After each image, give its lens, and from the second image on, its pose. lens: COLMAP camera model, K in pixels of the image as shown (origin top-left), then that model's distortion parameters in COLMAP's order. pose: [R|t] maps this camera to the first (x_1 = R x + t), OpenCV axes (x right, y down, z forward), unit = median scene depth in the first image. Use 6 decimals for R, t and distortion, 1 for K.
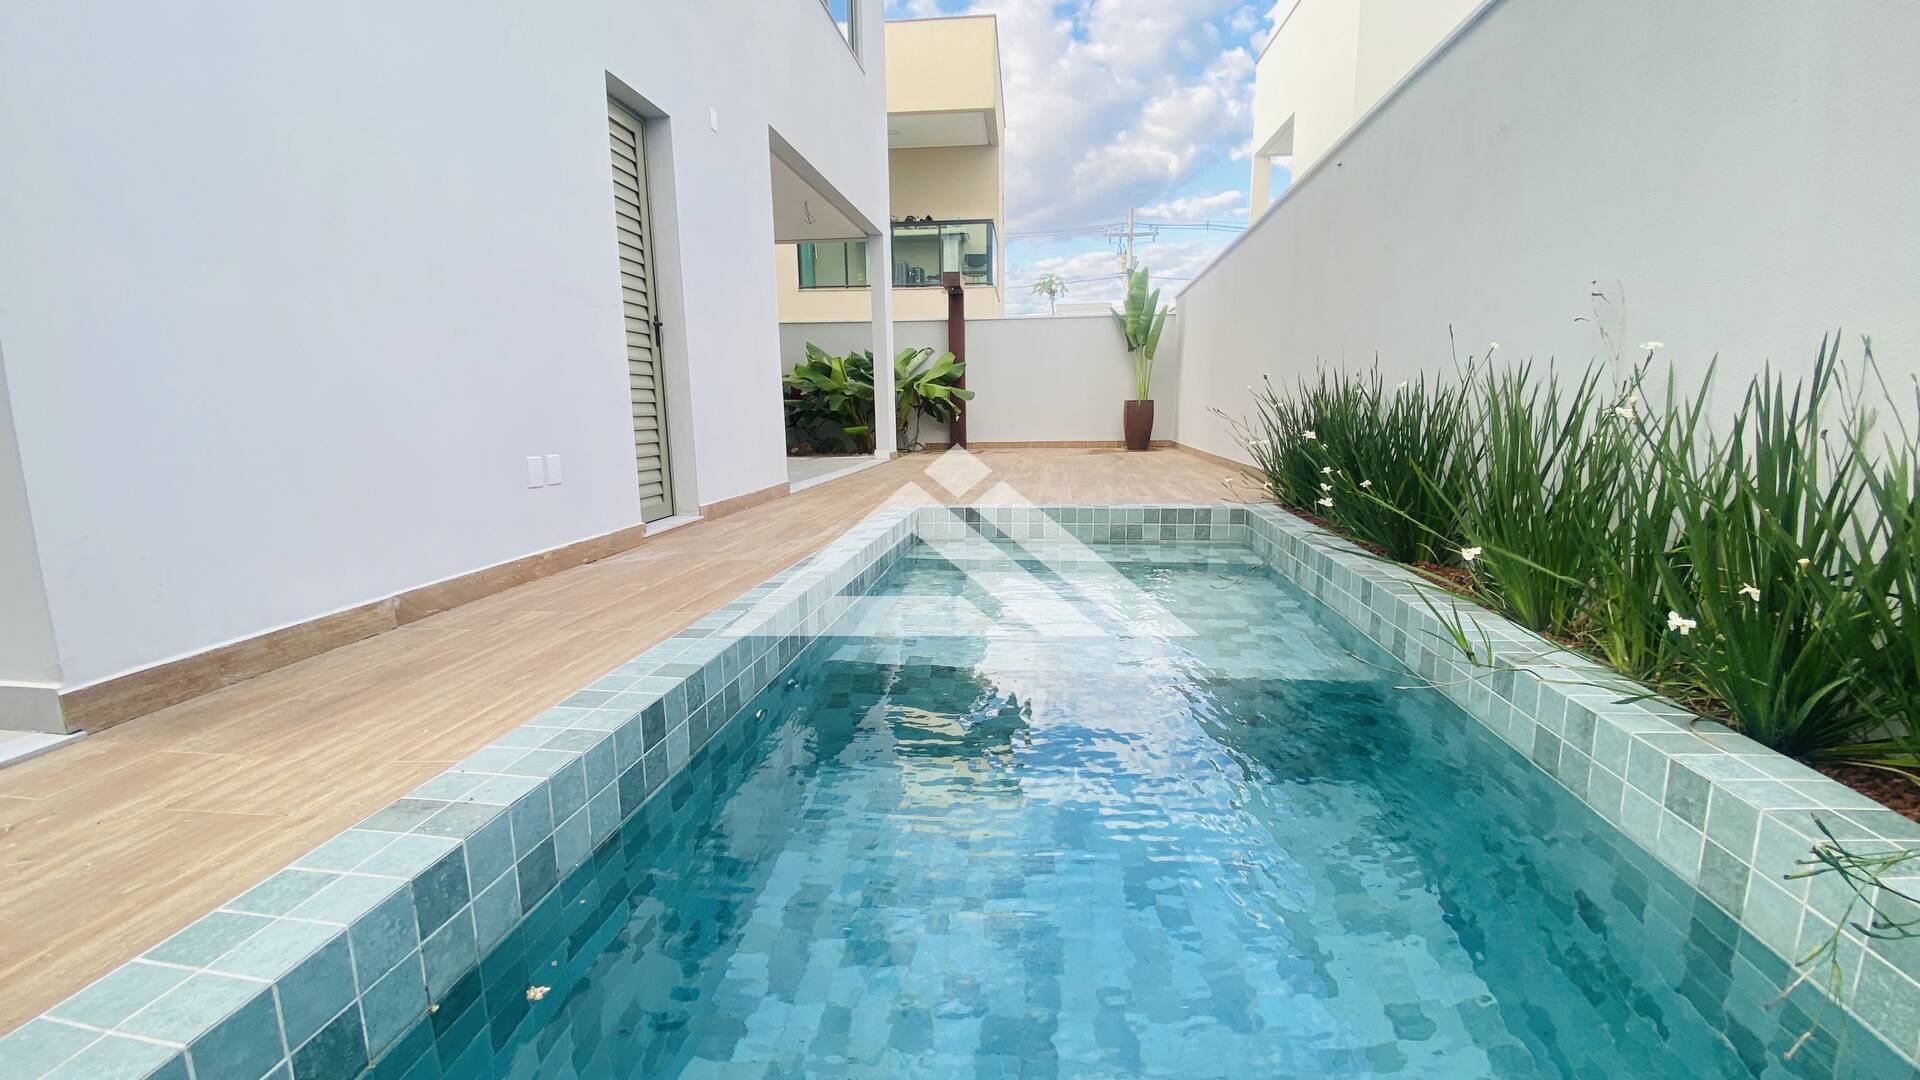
lens RADIAL K [[767.6, 0, 971.0], [0, 767.6, 541.6], [0, 0, 1]] dist [0.002824, -0.013191]
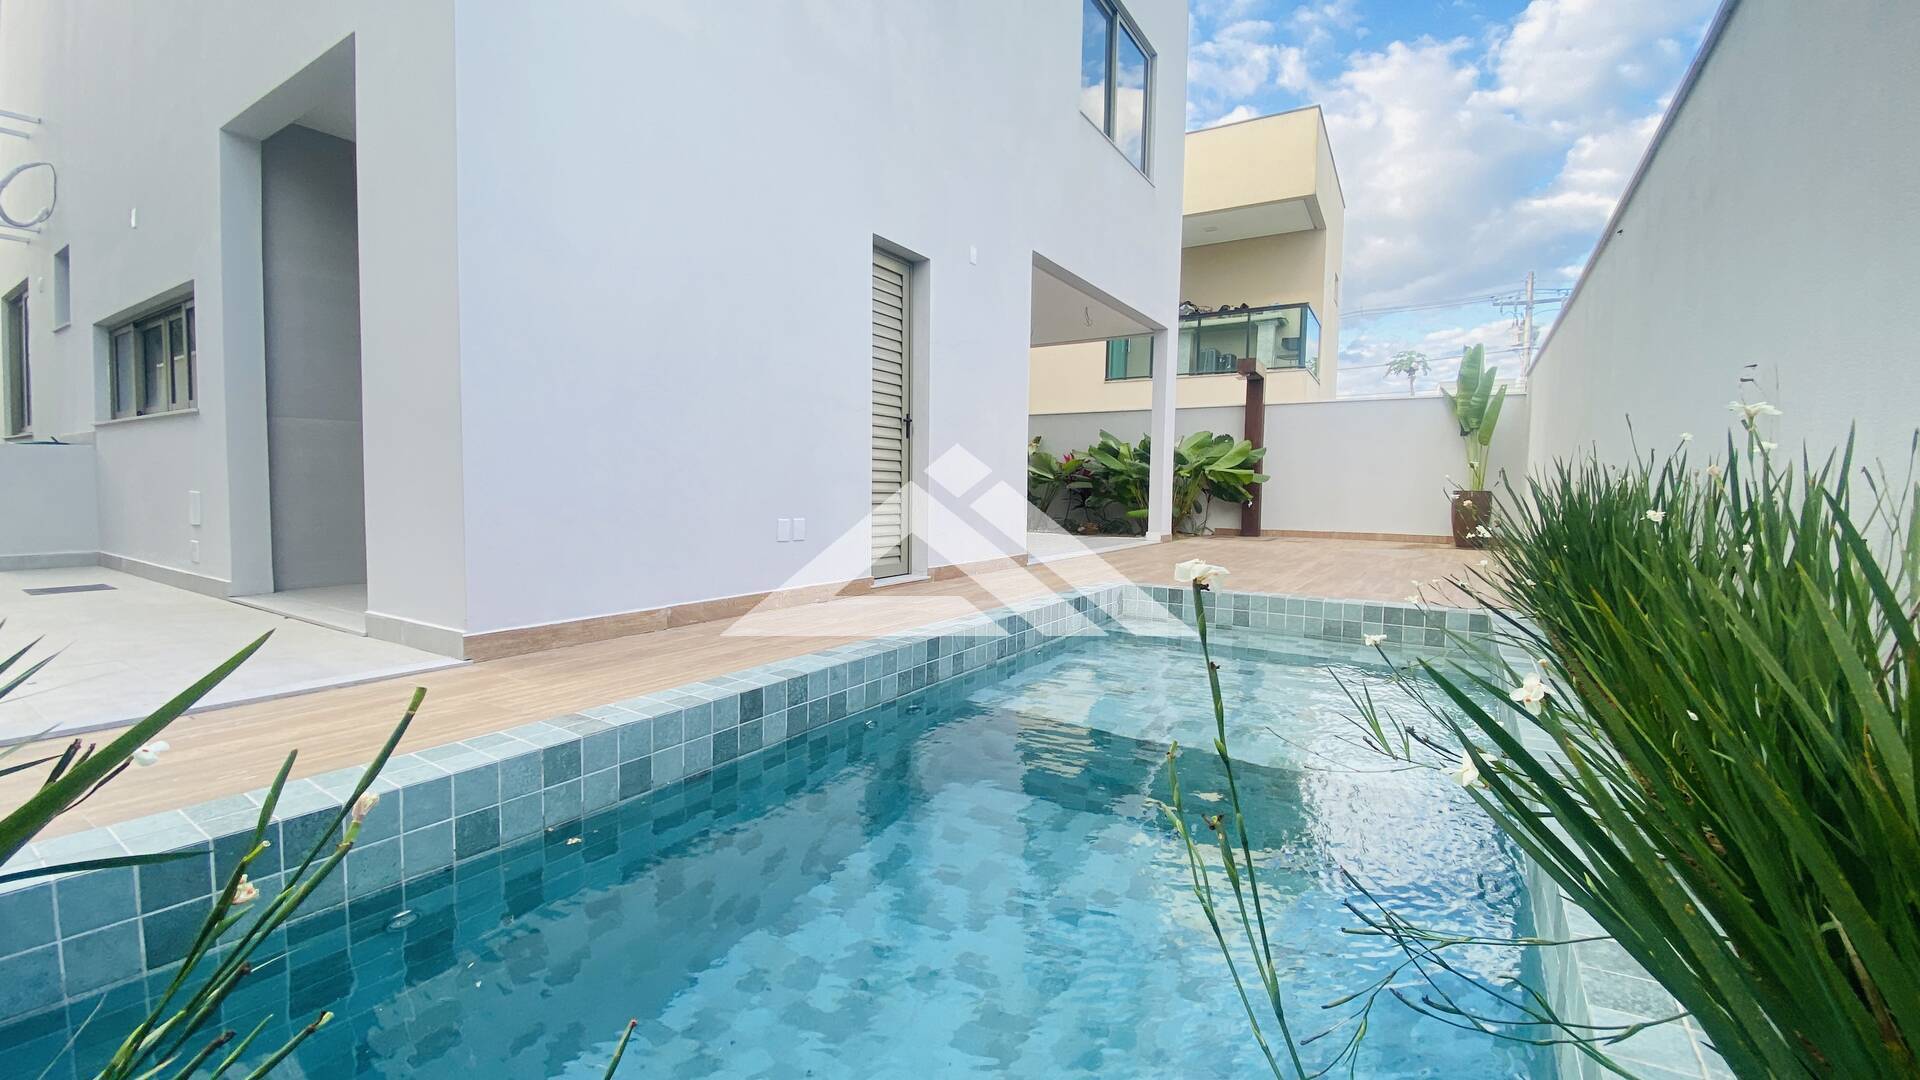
lens RADIAL K [[767.2, 0, 960.0], [0, 767.2, 540.0], [0, 0, 1]] dist [0.050009, -0.031520]
pose [[0.897909, 0.050135, -0.437316, 0.356562], [-0.097826, 0.991376, -0.087204, 0.014937], [0.429173, 0.121082, 0.895070, -0.095562]]
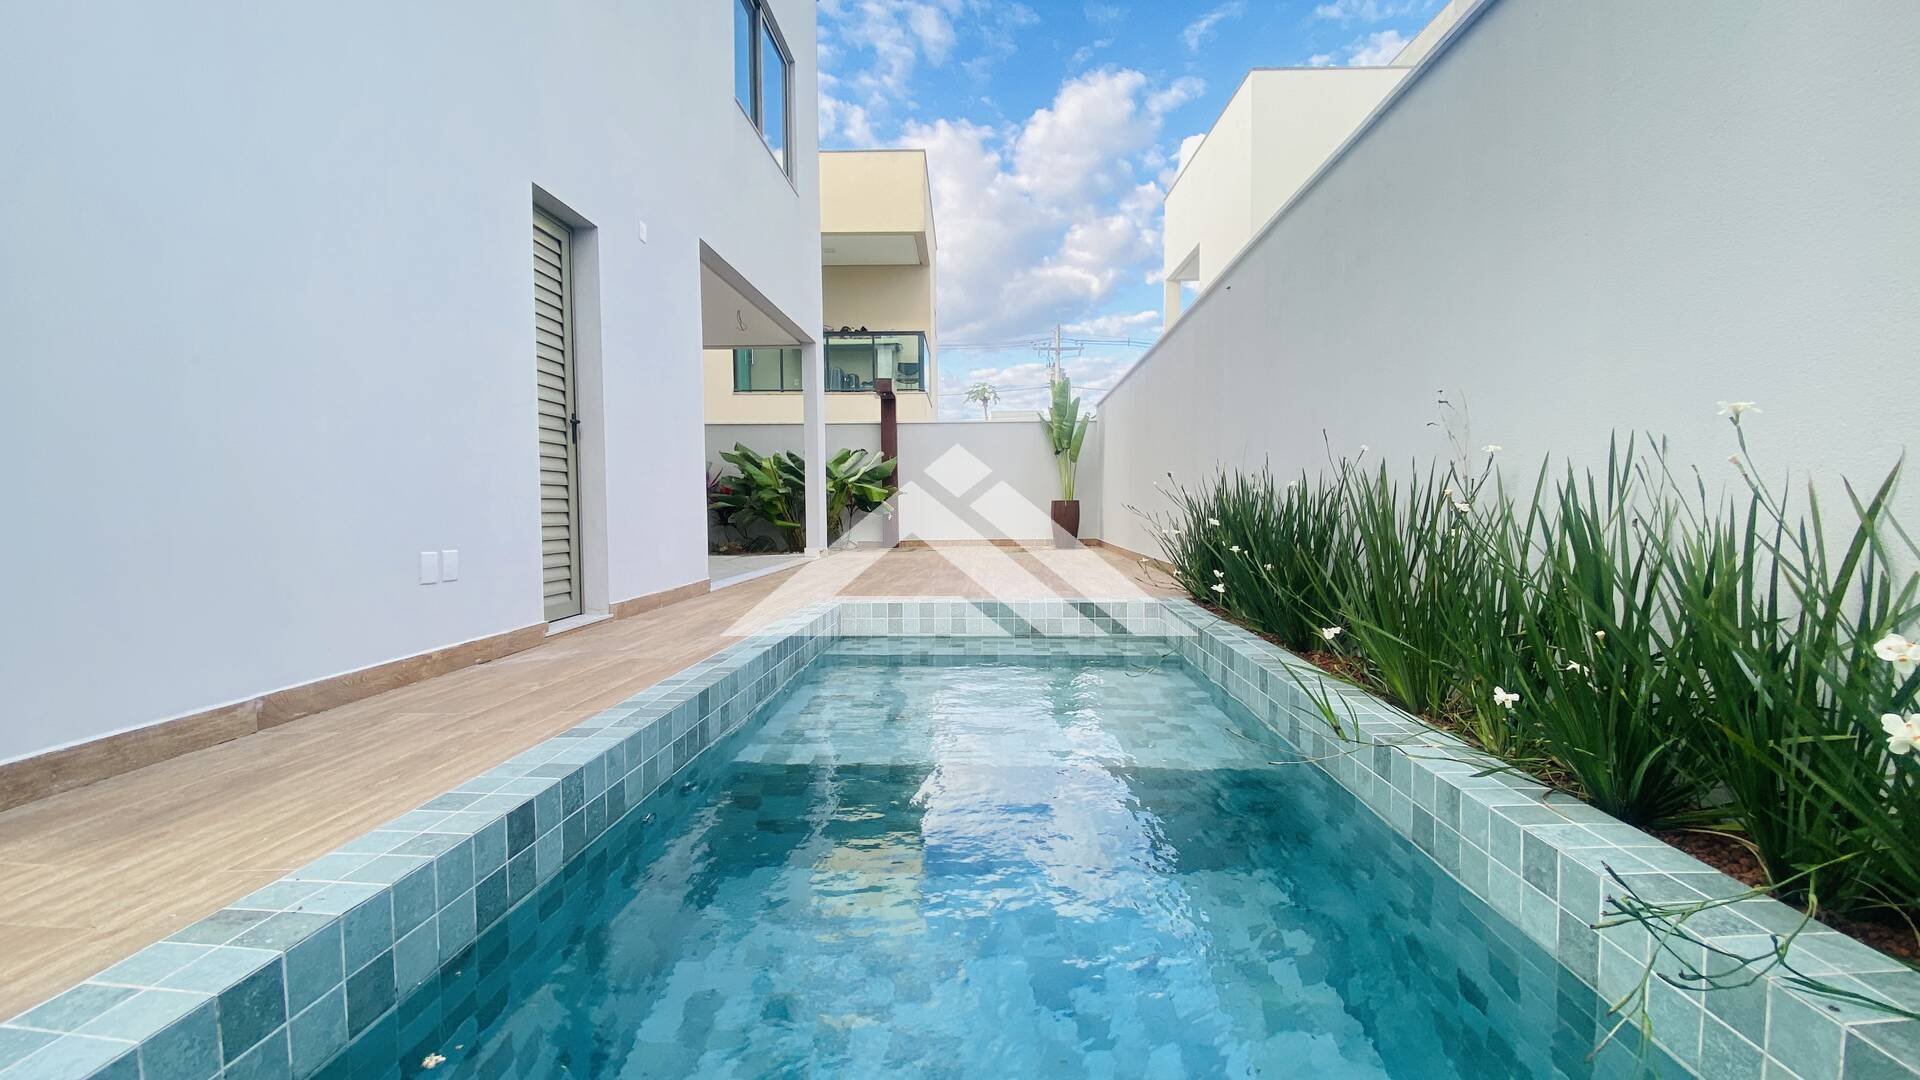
lens RADIAL K [[767.6, 0, 971.0], [0, 767.6, 541.6], [0, 0, 1]] dist [0.002824, -0.013191]
pose [[0.996863, -0.001120, 0.079135, 0.043706], [0.011414, 0.991480, -0.129758, 0.010917], [-0.078316, 0.130255, 0.988383, -0.017953]]
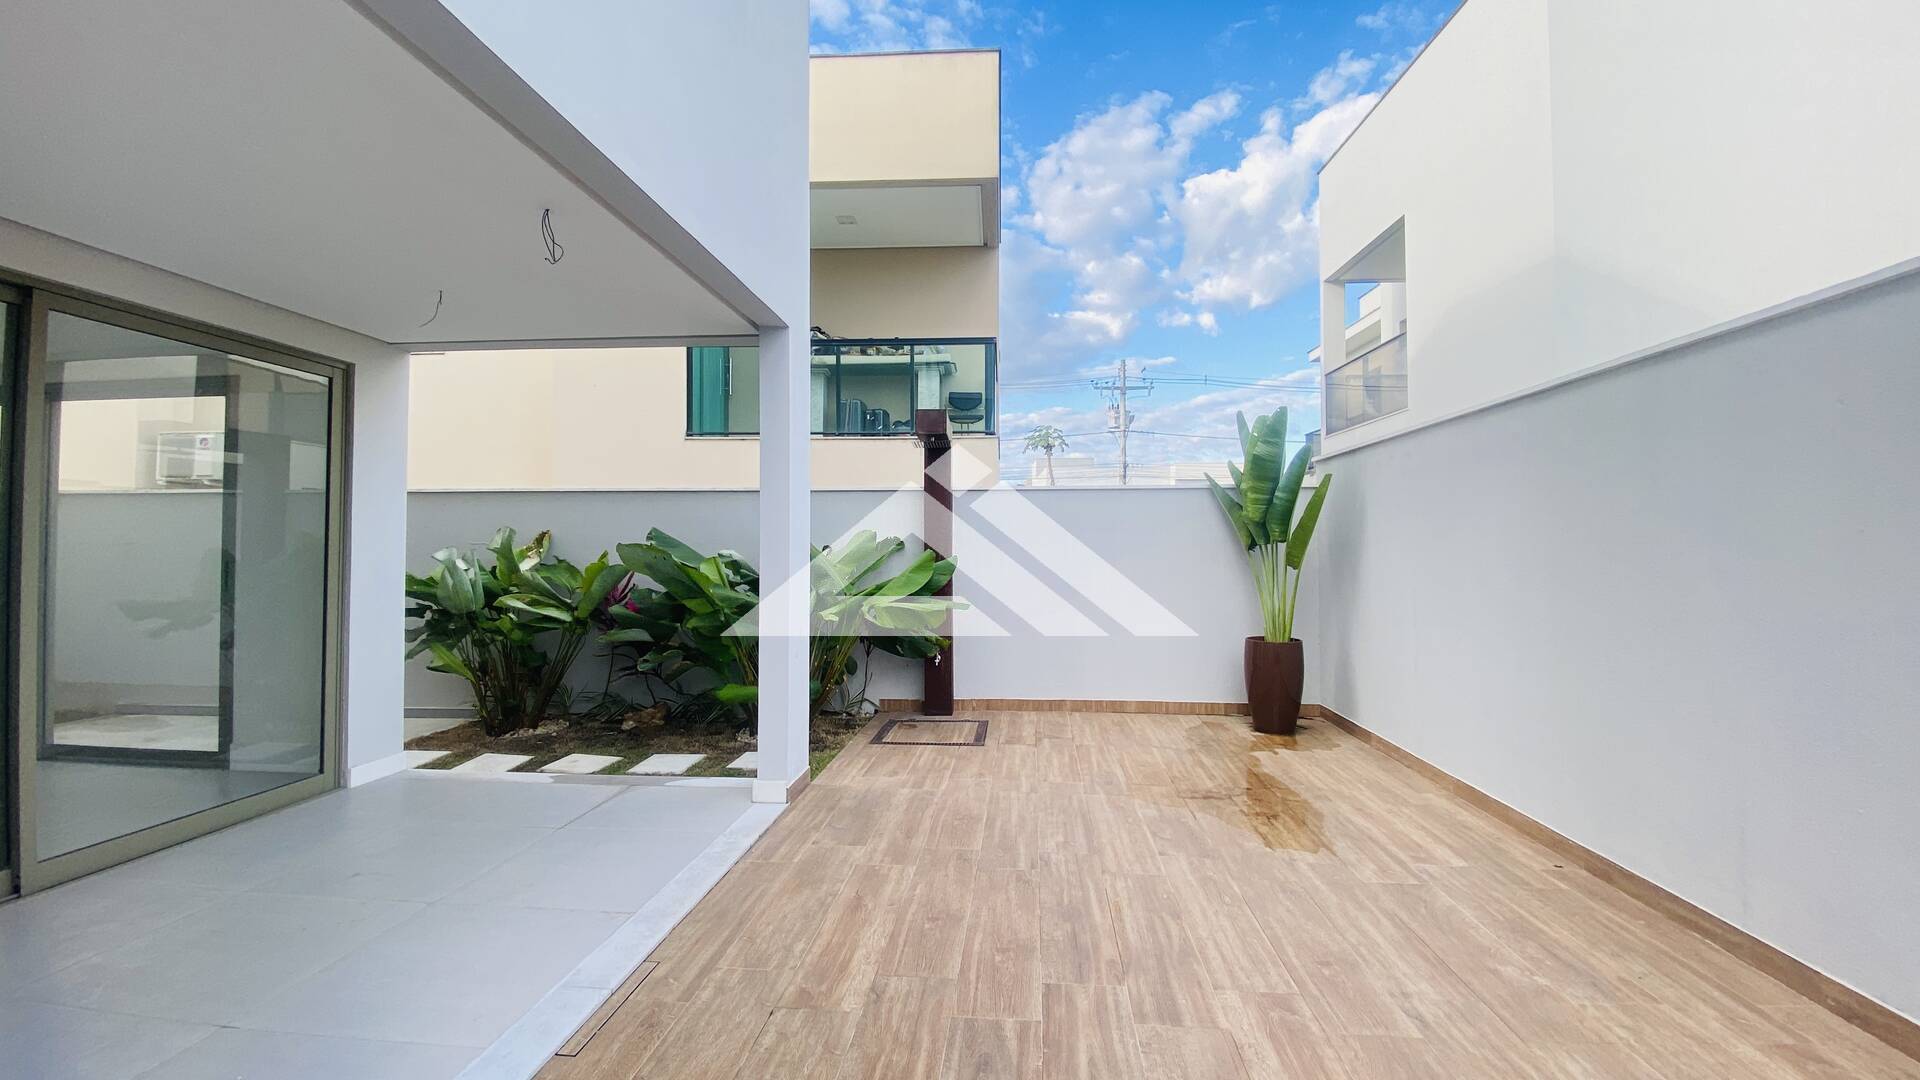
lens RADIAL K [[767.2, 0, 960.0], [0, 767.2, 540.0], [0, 0, 1]] dist [0.050009, -0.031520]
pose [[0.999730, 0.010774, 0.020596, -0.055962], [-0.006729, 0.982294, -0.187223, -0.615803], [-0.022248, 0.187033, 0.982102, 1.863520]]
